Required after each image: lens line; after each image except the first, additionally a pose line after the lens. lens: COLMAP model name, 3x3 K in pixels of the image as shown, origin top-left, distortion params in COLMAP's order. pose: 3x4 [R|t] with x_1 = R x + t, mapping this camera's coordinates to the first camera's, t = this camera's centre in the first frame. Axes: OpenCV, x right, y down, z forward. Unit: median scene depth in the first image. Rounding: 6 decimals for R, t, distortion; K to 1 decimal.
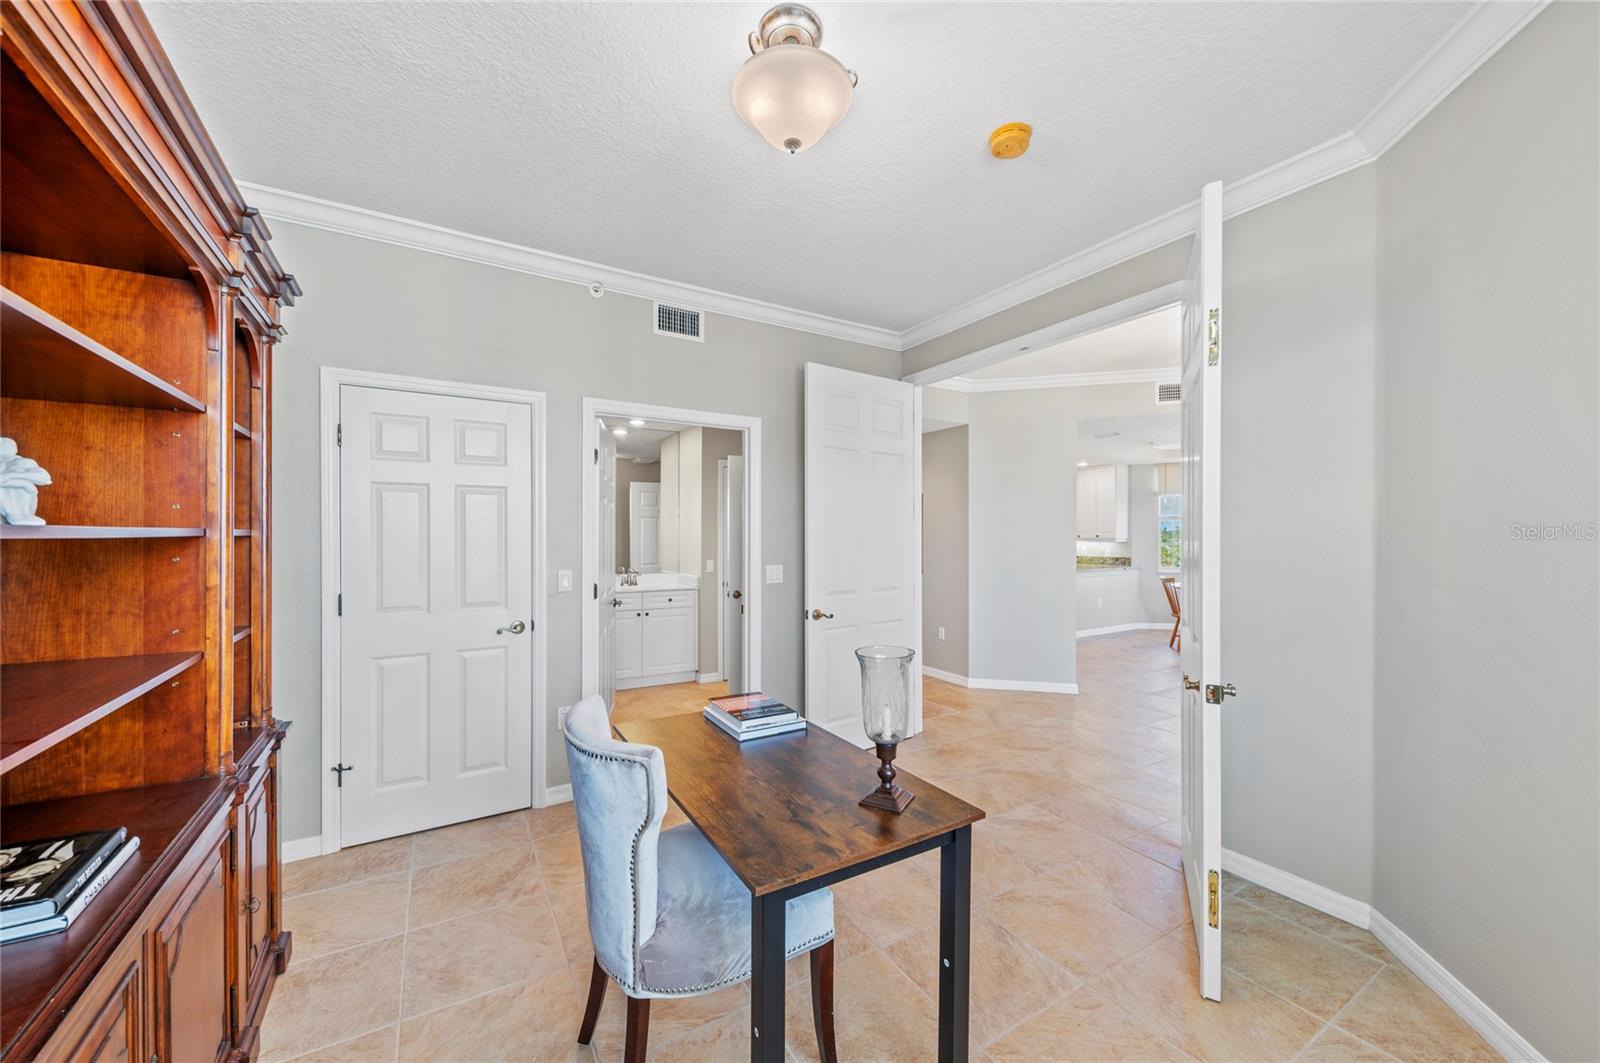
lens RADIAL K [[602.0, 0, 787.9], [0, 602.0, 537.7], [0, 0, 1]] dist [0.002471, -0.000110]
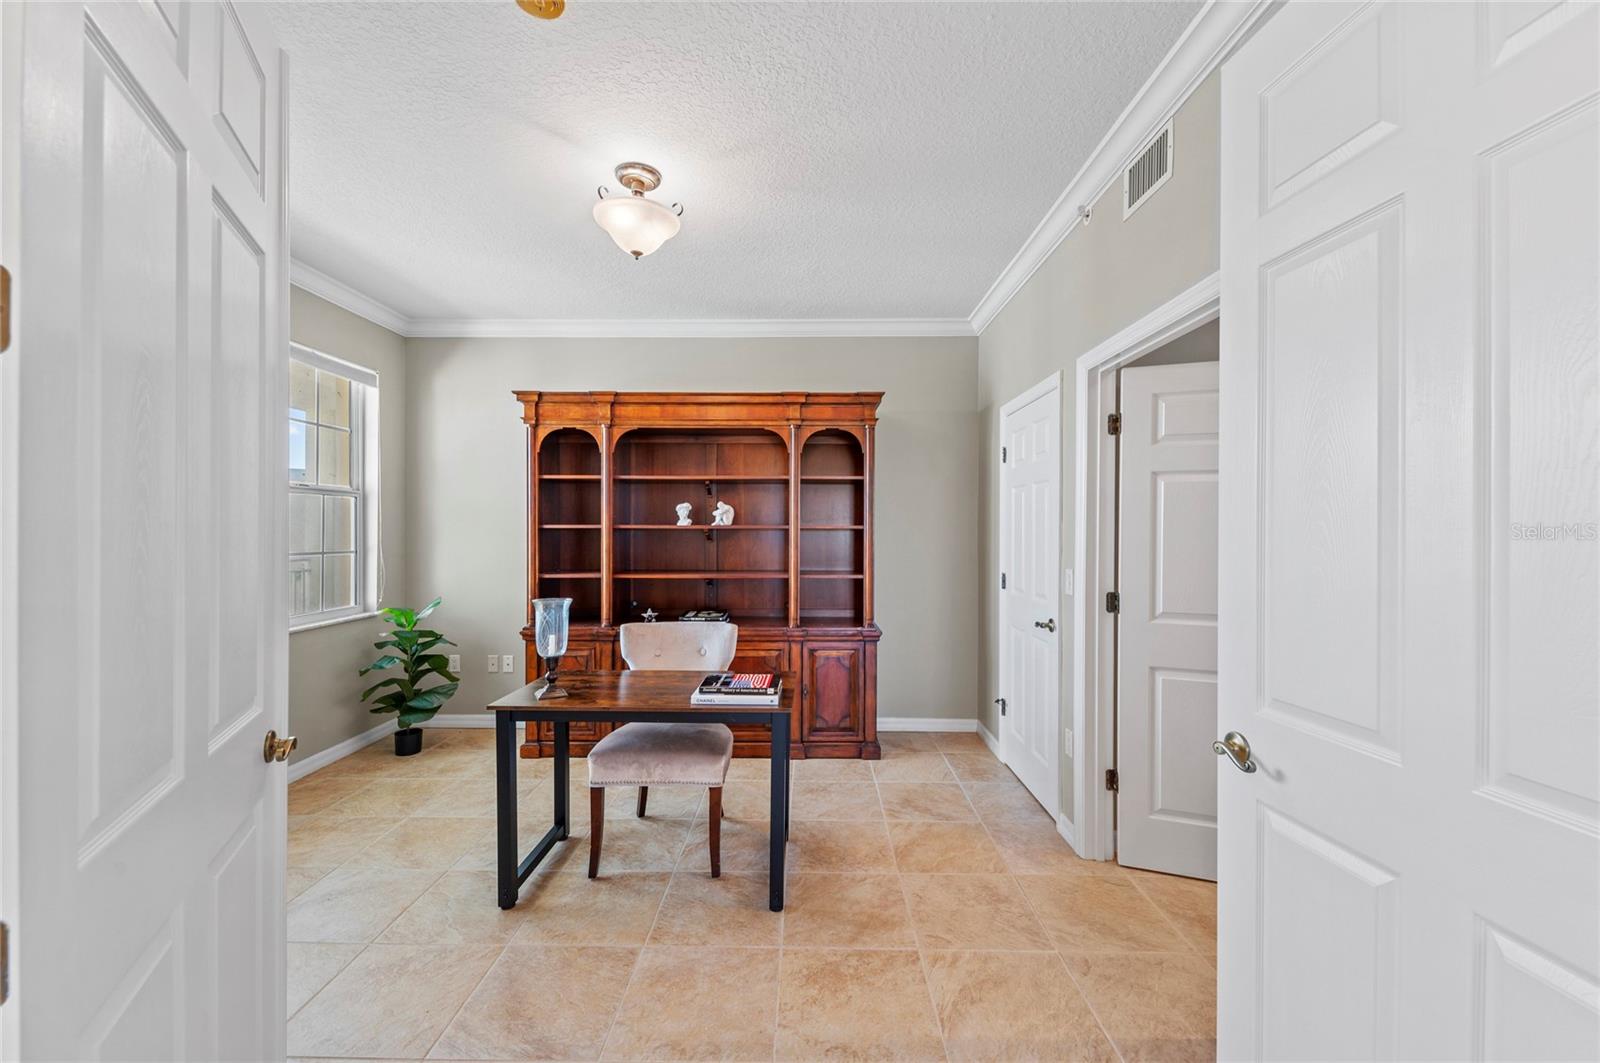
lens RADIAL K [[629.2, 0, 784.0], [0, 629.2, 531.1], [0, 0, 1]] dist [0.011254, -0.004408]
pose [[-0.525495, 0.003053, -0.850791, 0.681064], [-0.002639, 0.999983, 0.005219, -0.003709], [0.850793, 0.004988, -0.525478, 1.276597]]
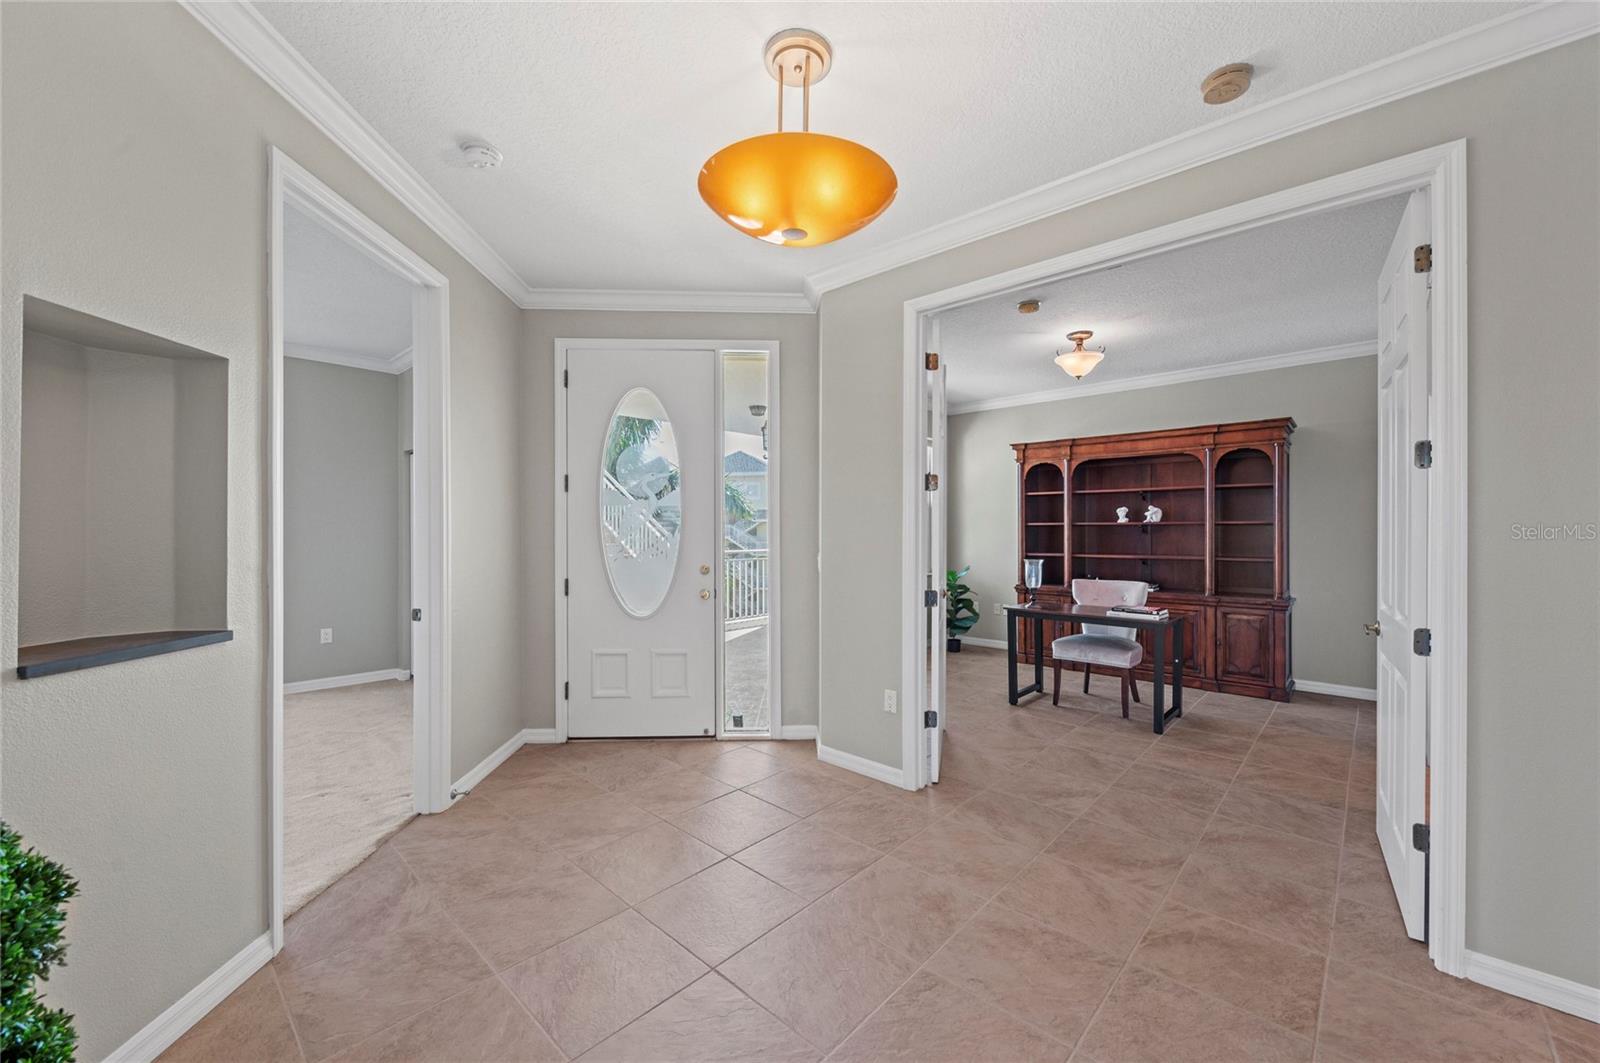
lens RADIAL K [[629.2, 0, 809.2], [0, 629.2, 530.9], [0, 0, 1]] dist [0.011254, -0.004408]
pose [[-0.947993, 0.001736, -0.318286, 1.155216], [0.001427, 0.999998, 0.001206, 0.012430], [0.318288, 0.000689, -0.947994, 1.879319]]
